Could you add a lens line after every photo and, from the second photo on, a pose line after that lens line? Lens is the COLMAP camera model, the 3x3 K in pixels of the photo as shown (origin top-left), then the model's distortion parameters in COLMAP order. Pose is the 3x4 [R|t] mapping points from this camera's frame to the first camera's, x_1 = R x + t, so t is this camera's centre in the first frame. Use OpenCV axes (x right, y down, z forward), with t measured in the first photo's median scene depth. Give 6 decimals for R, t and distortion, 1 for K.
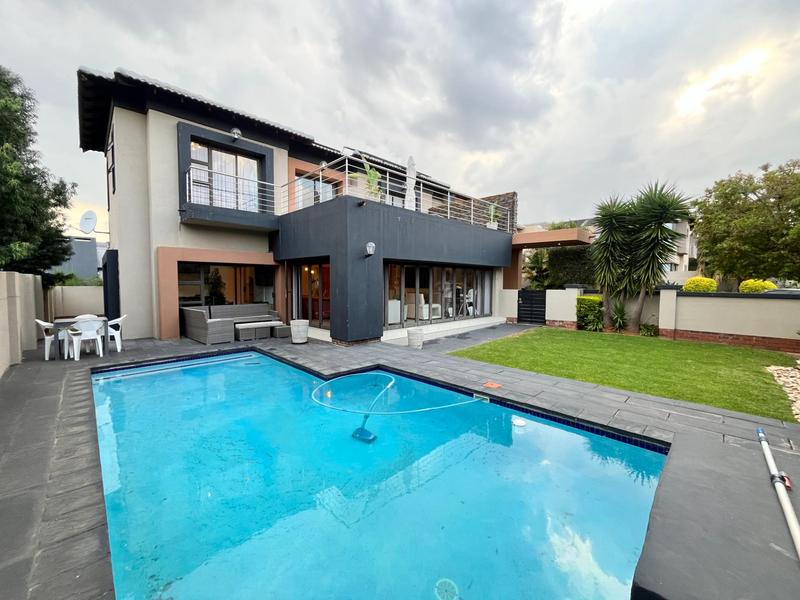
lens RADIAL K [[325.2, 0, 406.0], [0, 325.2, 300.2], [0, 0, 1]] dist [-0.002158, 0.000042]
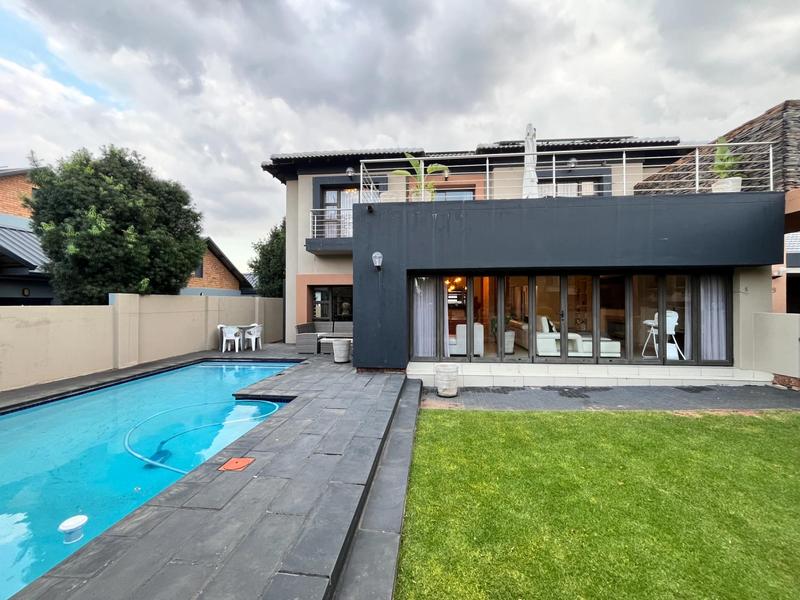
lens RADIAL K [[325.2, 0, 406.0], [0, 325.2, 300.2], [0, 0, 1]] dist [-0.002158, 0.000042]
pose [[0.642961, -0.011107, -0.765819, 0.374419], [-0.036339, 0.998326, -0.044989, -0.012996], [0.765037, 0.056756, 0.641481, 0.343621]]
